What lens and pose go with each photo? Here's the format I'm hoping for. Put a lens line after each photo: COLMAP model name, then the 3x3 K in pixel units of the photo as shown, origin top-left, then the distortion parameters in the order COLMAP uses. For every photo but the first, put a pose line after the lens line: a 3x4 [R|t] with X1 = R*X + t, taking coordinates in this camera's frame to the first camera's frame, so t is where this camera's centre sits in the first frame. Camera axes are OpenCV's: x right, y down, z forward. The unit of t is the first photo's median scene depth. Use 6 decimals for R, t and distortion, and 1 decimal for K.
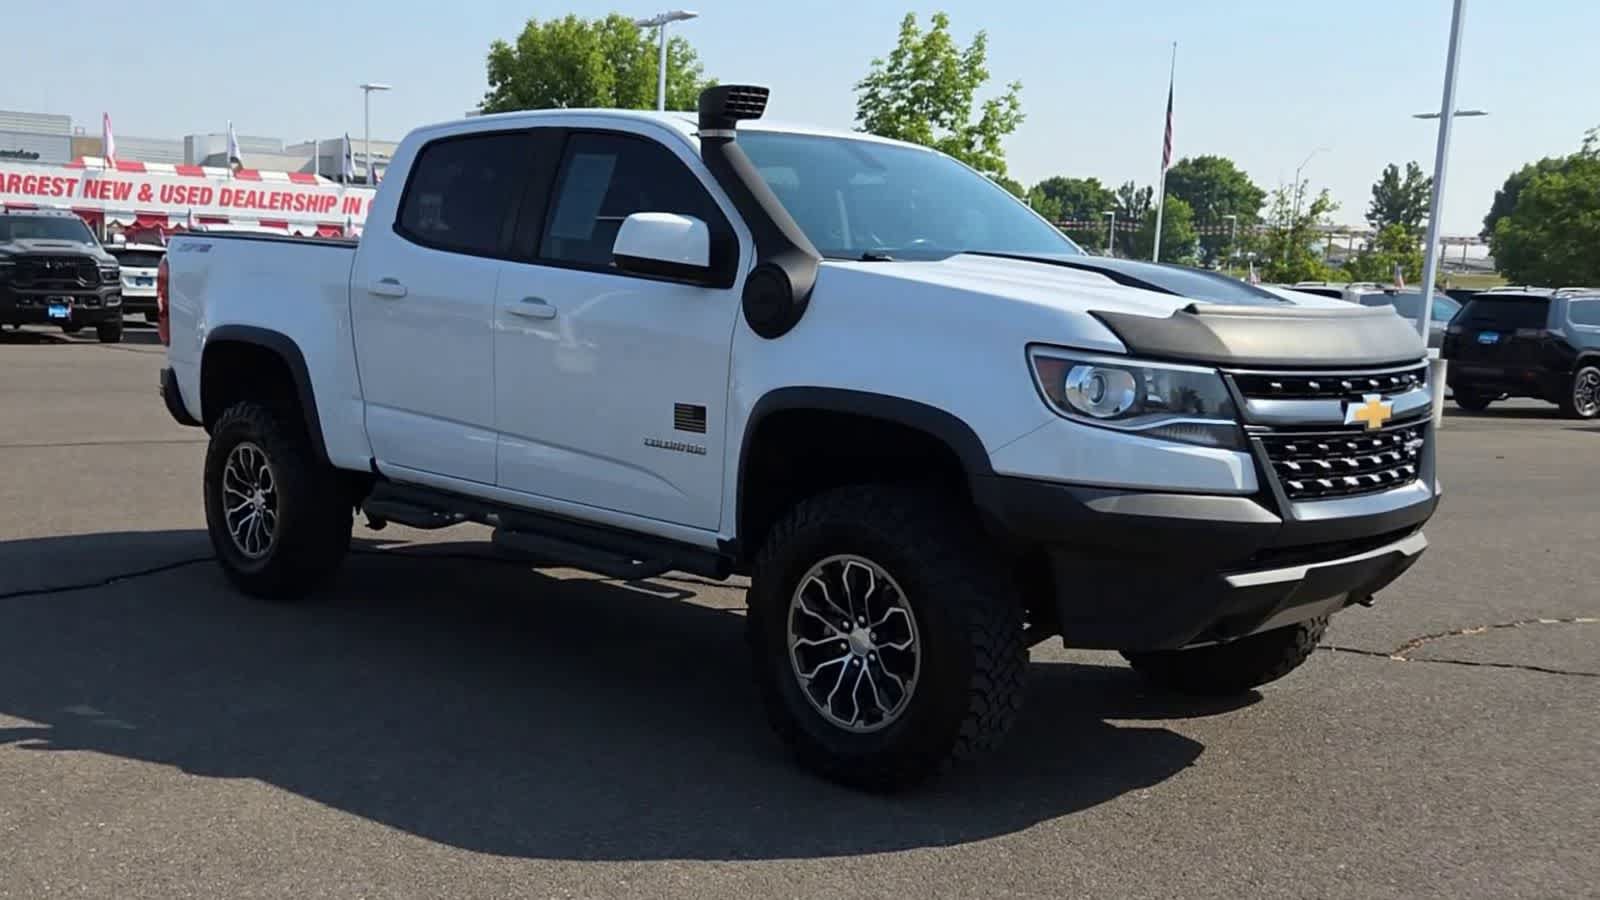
lens RADIAL K [[1657.2, 0, 772.1], [0, 1657.2, 528.1], [0, 0, 1]] dist [0.005604, 0.010186]
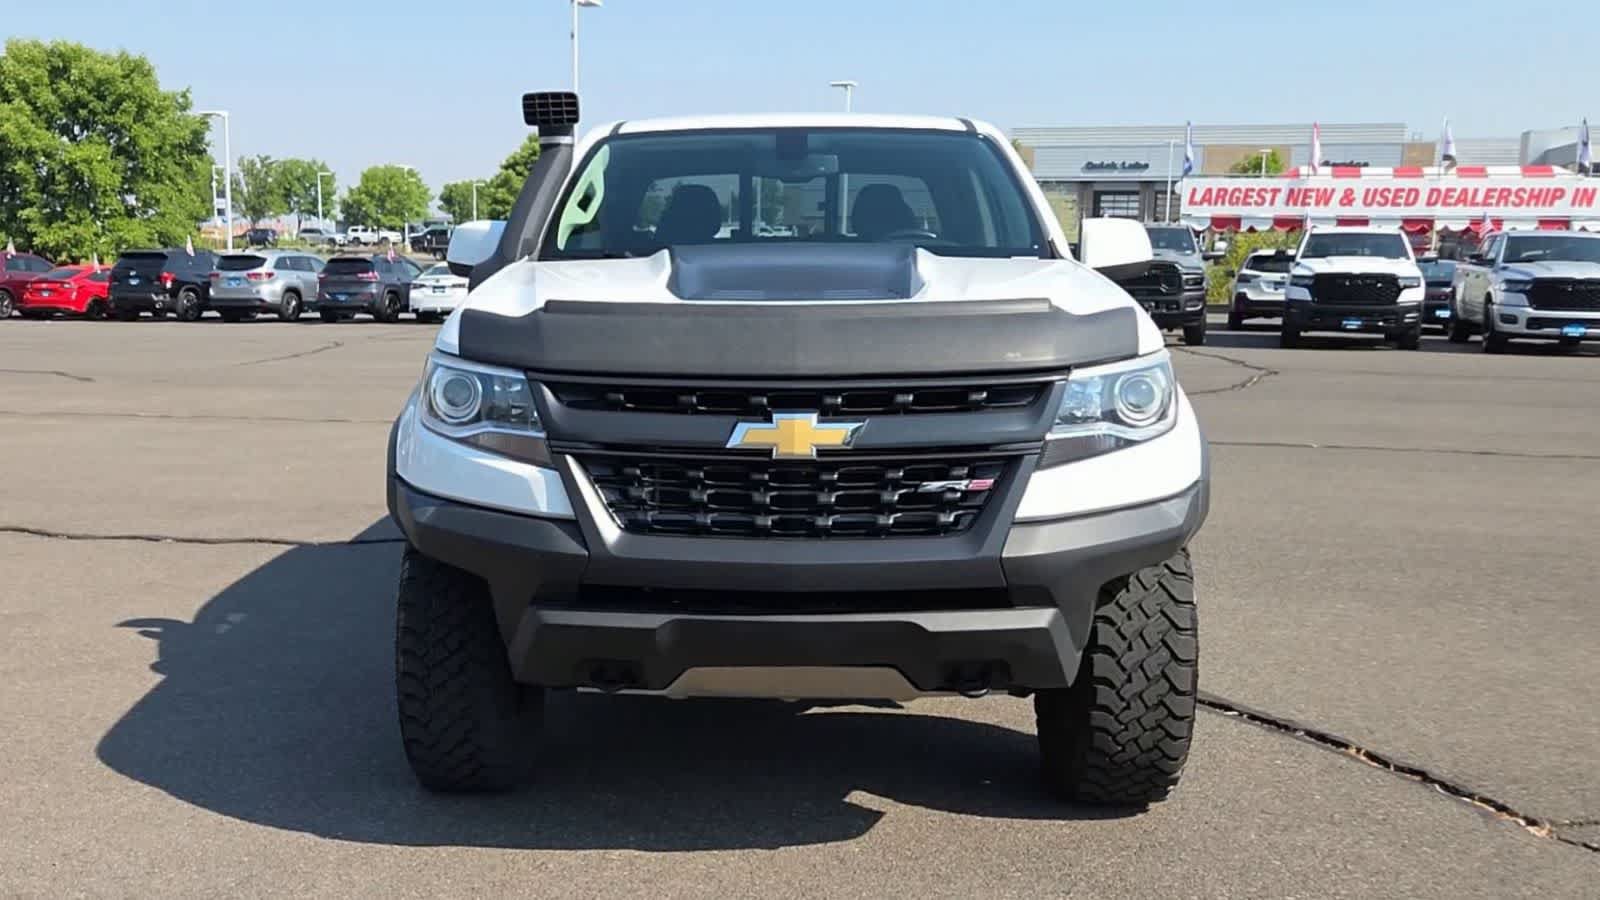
lens RADIAL K [[1627.9, 0, 684.8], [0, 1627.9, 508.4], [0, 0, 1]] dist [0.003693, 0.015949]
pose [[0.667914, 0.082369, -0.739666, 0.100207], [-0.091547, 0.995402, 0.028181, -0.005846], [0.738587, 0.048892, 0.672383, 0.049351]]
